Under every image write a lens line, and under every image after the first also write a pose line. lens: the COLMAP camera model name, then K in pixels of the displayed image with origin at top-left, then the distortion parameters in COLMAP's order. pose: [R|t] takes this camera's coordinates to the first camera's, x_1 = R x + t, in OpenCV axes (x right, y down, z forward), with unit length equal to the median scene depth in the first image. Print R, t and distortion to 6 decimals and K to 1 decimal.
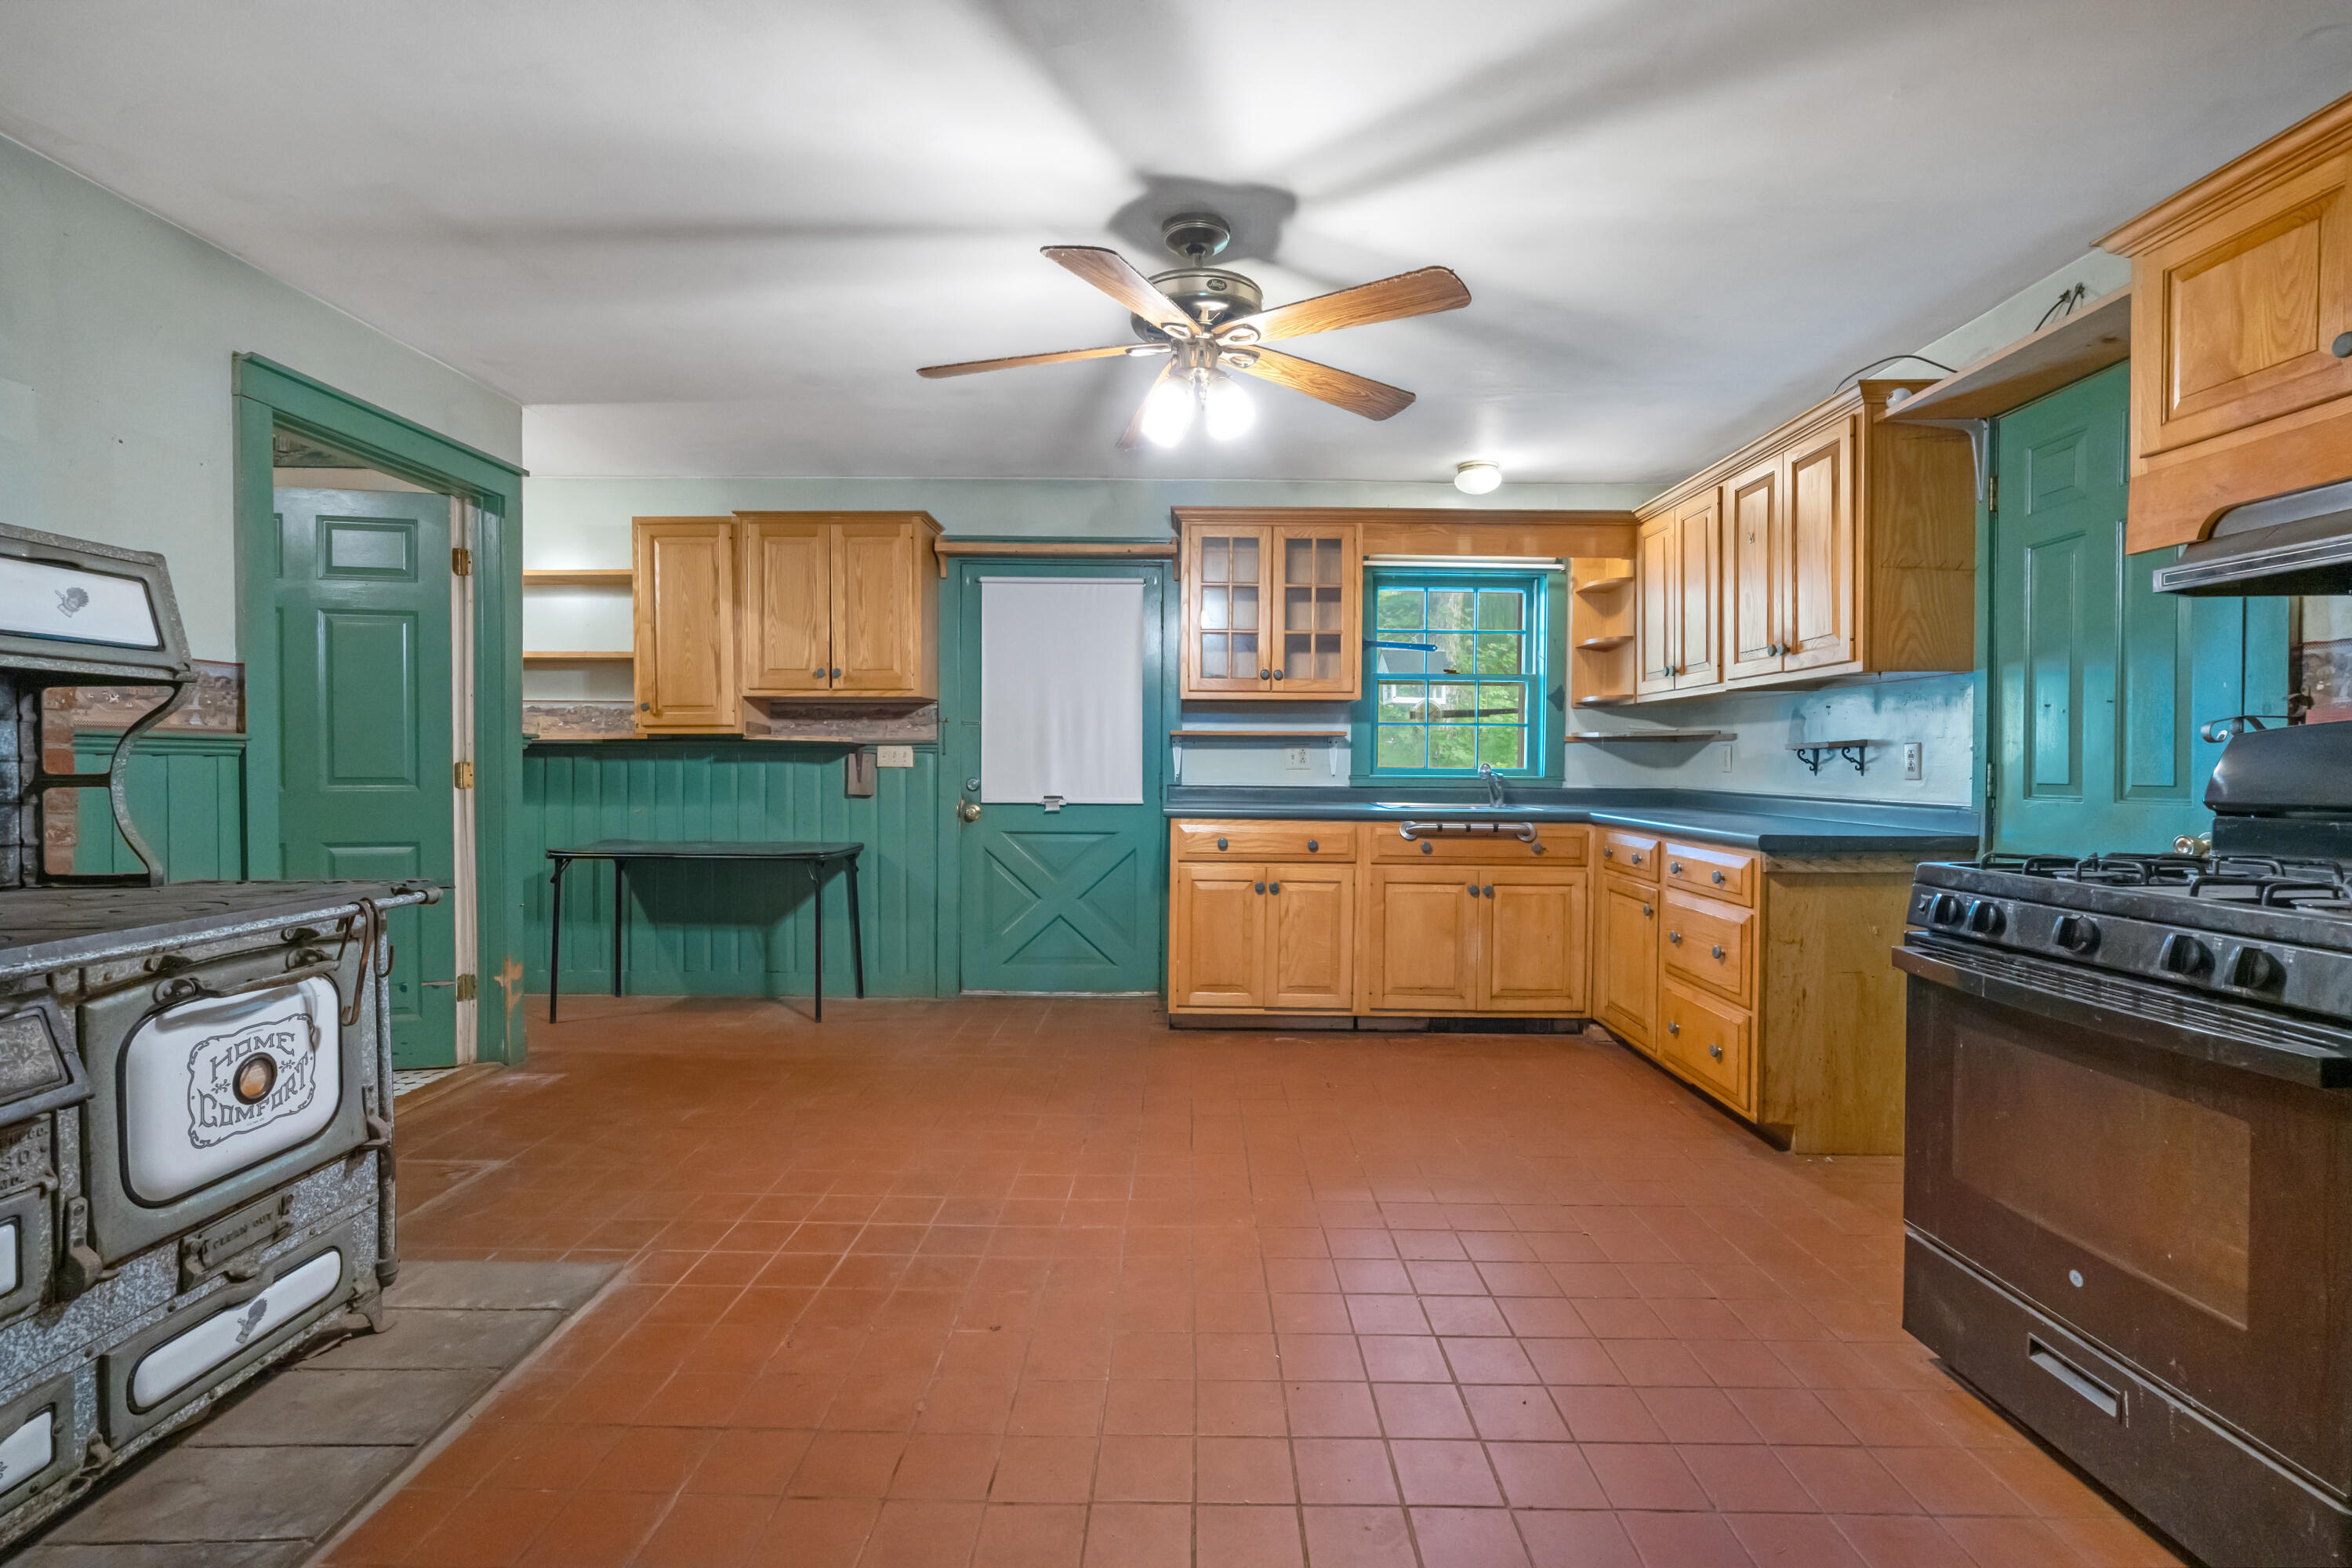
lens RADIAL K [[1058.6, 0, 1180.6], [0, 1058.6, 773.6], [0, 0, 1]] dist [-0.001599, 0.001913]
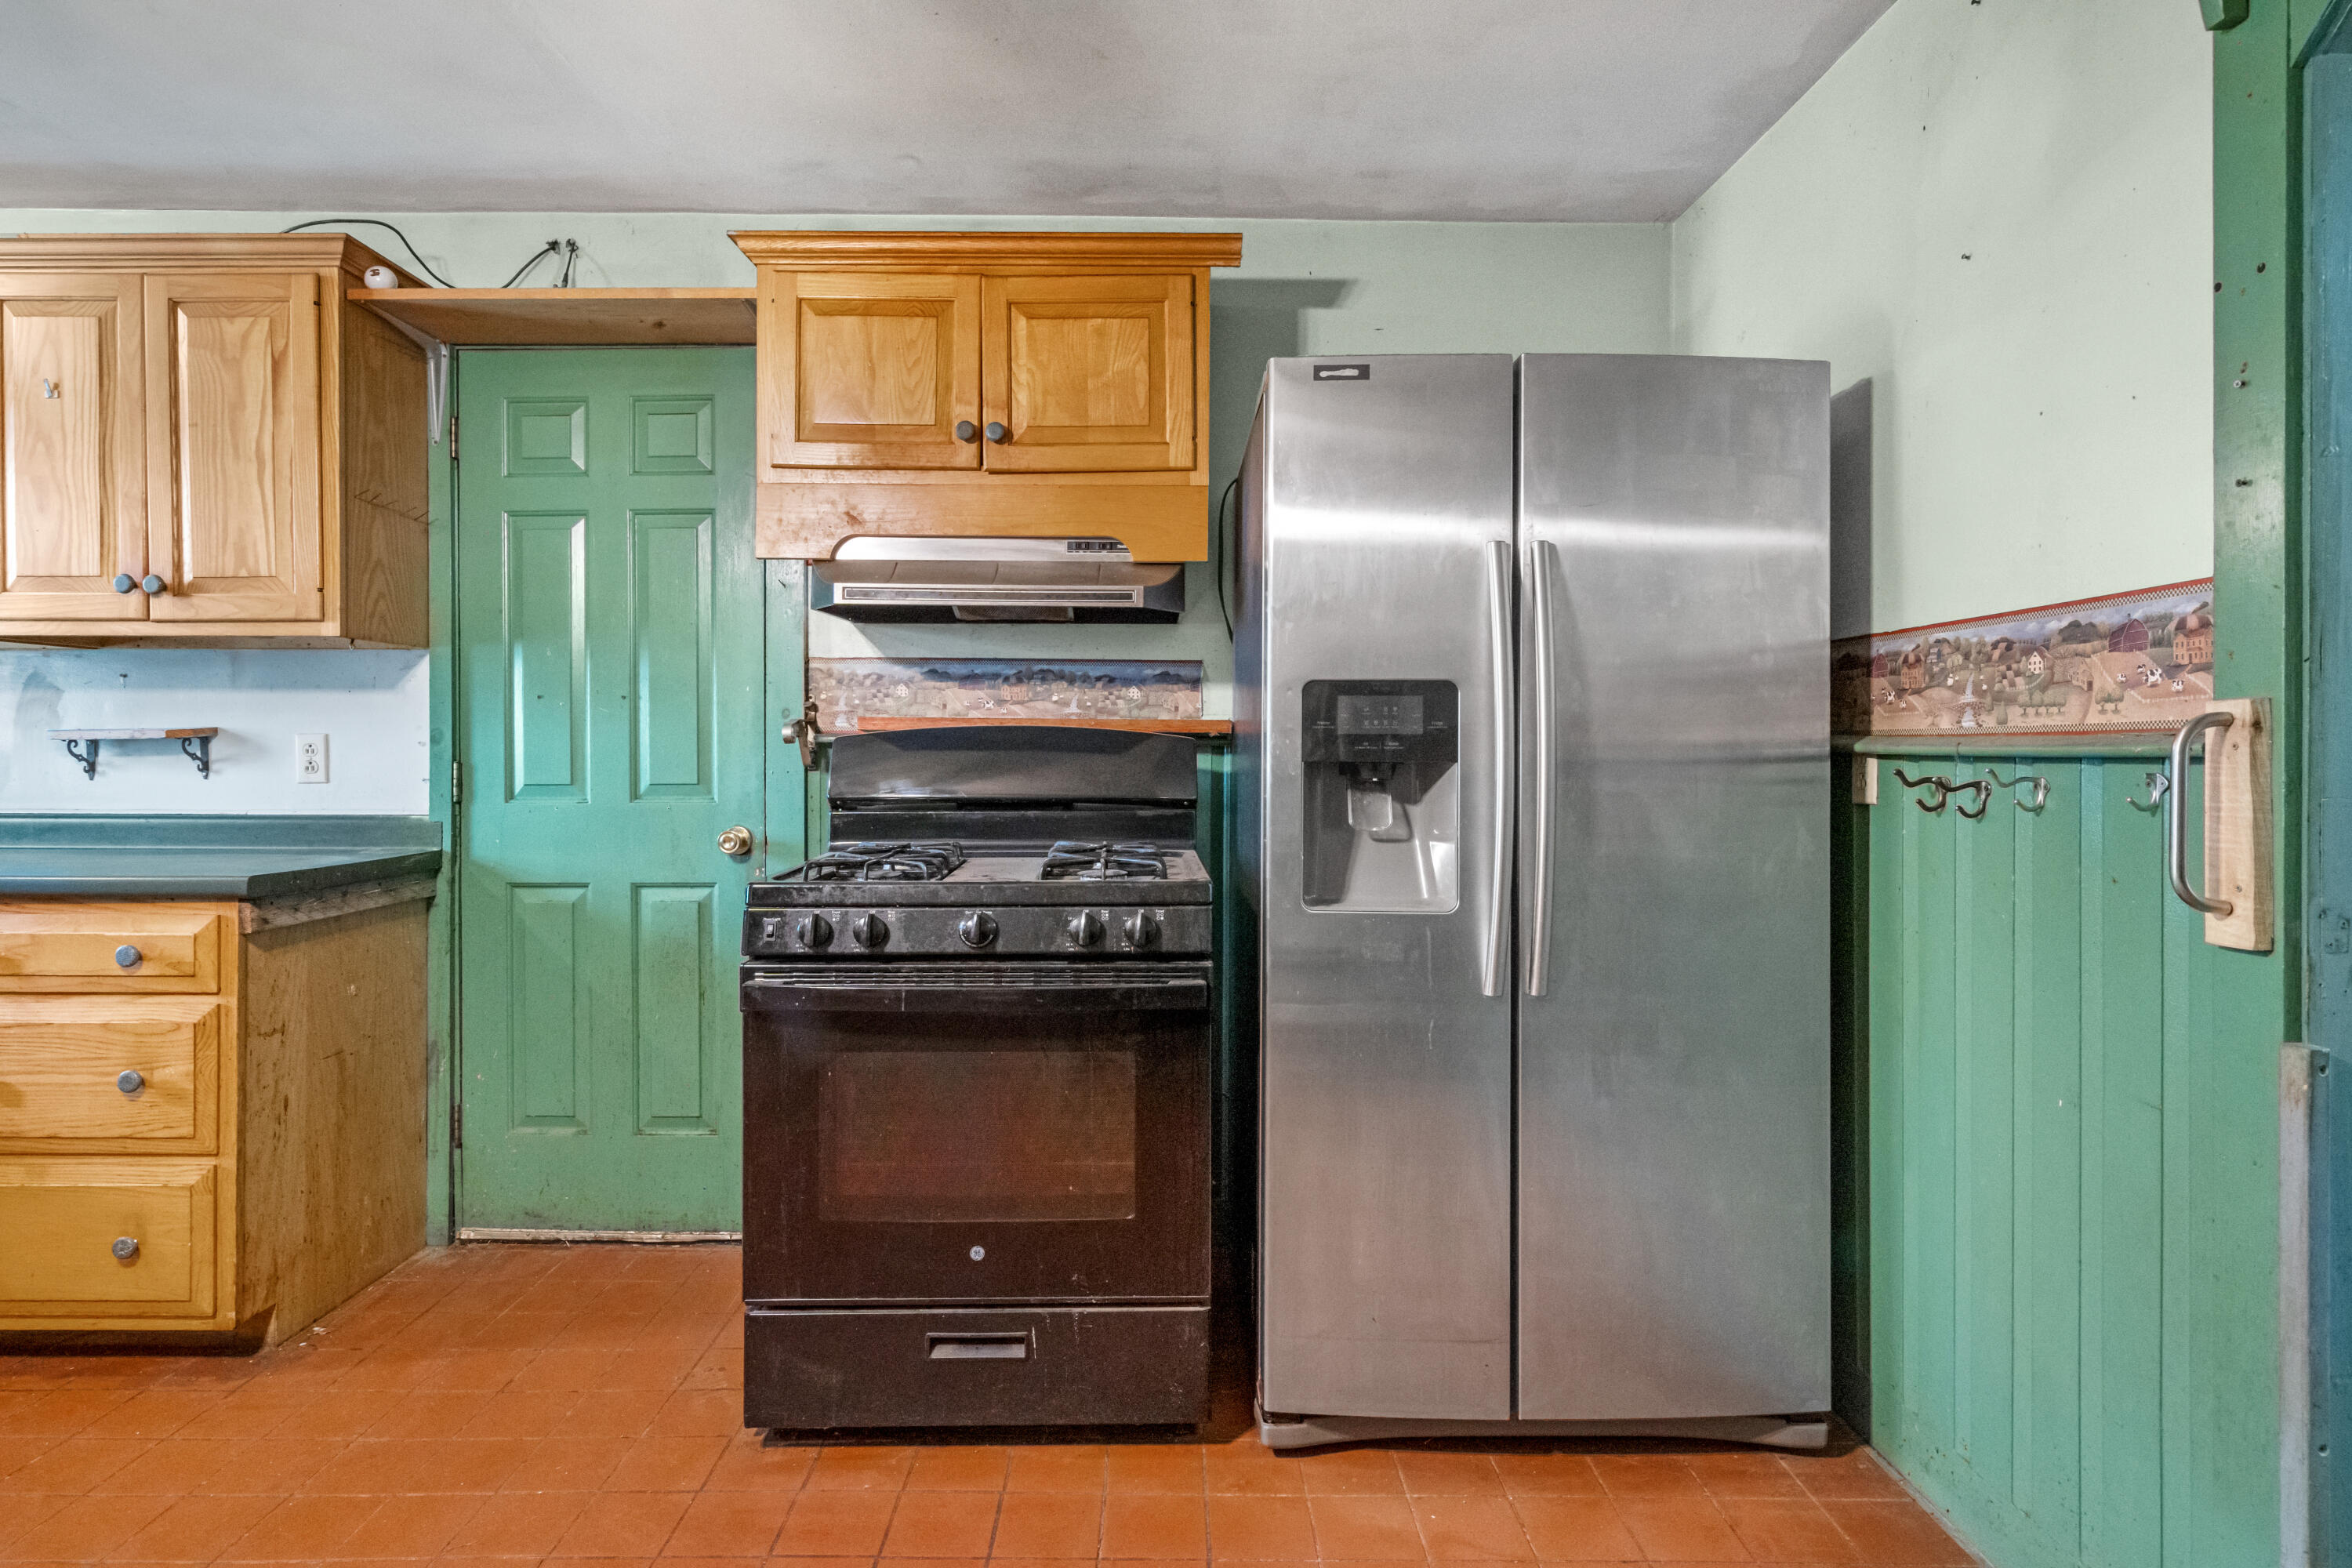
lens RADIAL K [[1253.8, 0, 1164.7], [0, 1253.8, 754.2], [0, 0, 1]] dist [0.004441, -0.000547]
pose [[-0.013539, -0.006000, 0.999890, -0.193278], [0.009536, 0.999936, 0.006129, -0.013770], [-0.999863, 0.009618, -0.013480, 0.387414]]
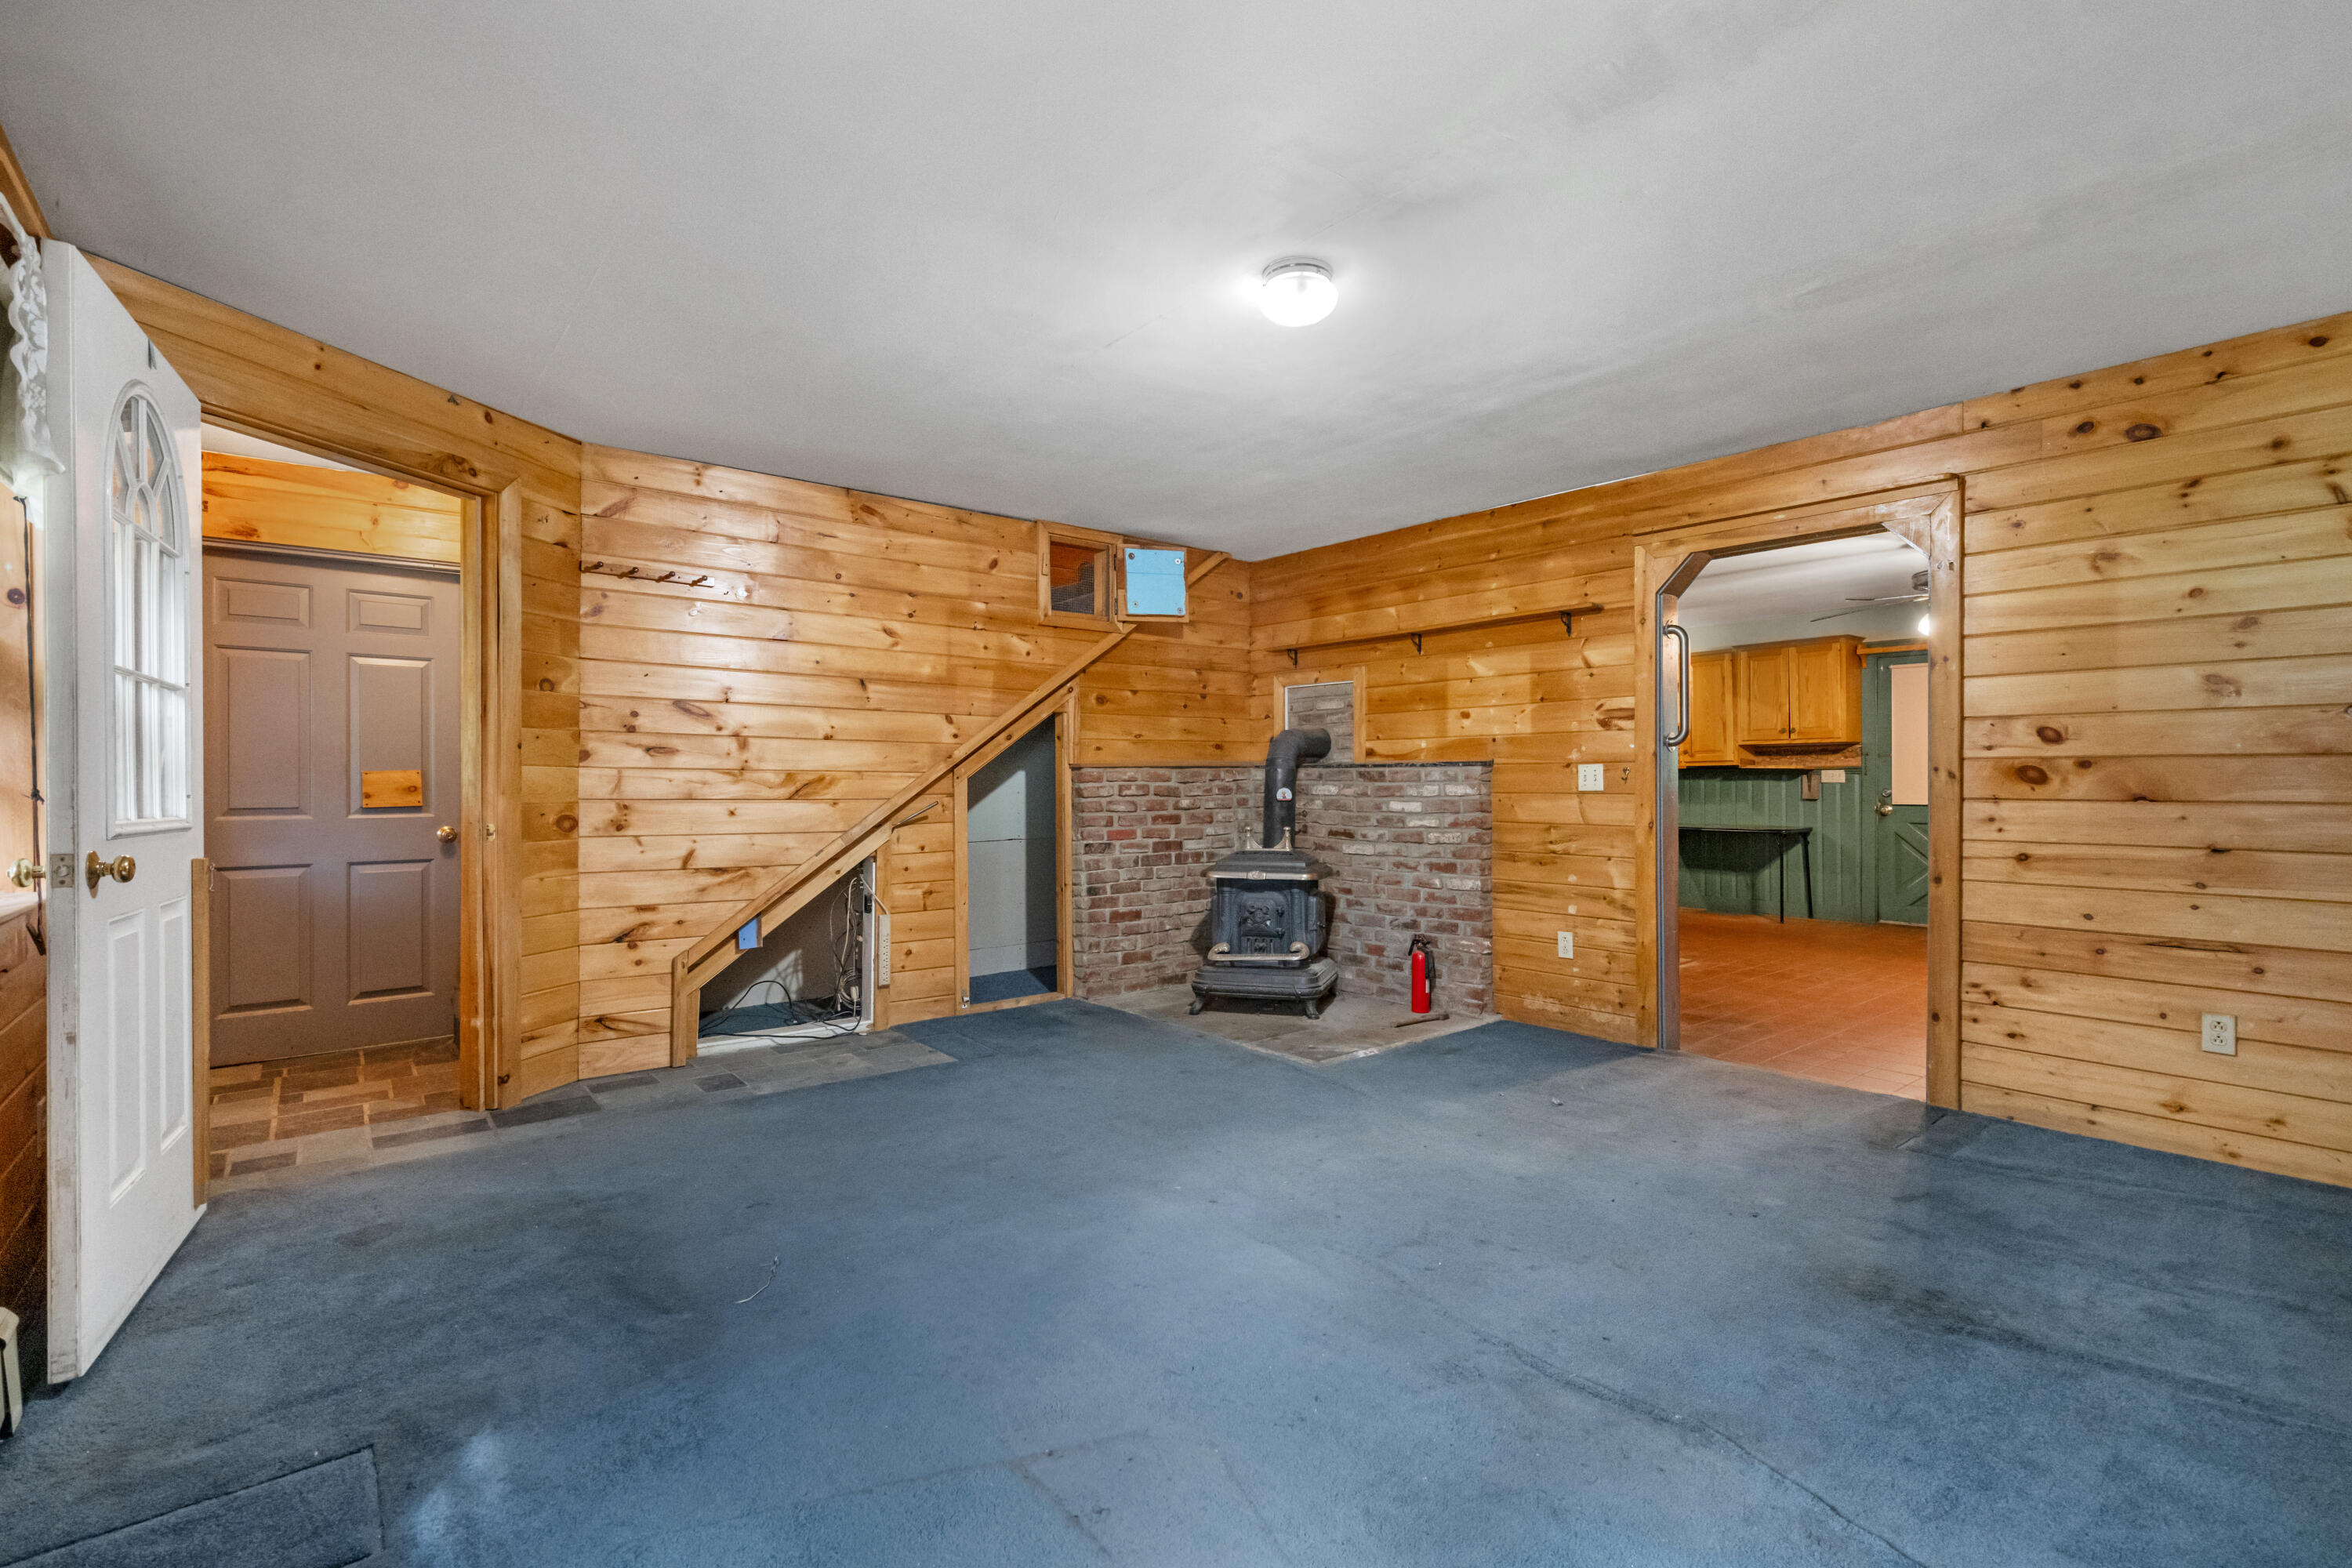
lens RADIAL K [[1058.6, 0, 1186.0], [0, 1058.6, 783.9], [0, 0, 1]] dist [-0.001599, 0.001913]
pose [[0.642048, -0.005409, -0.766645, 0.503485], [-0.000275, 0.999973, -0.007285, 0.011657], [0.766664, 0.004888, 0.642030, -1.214837]]
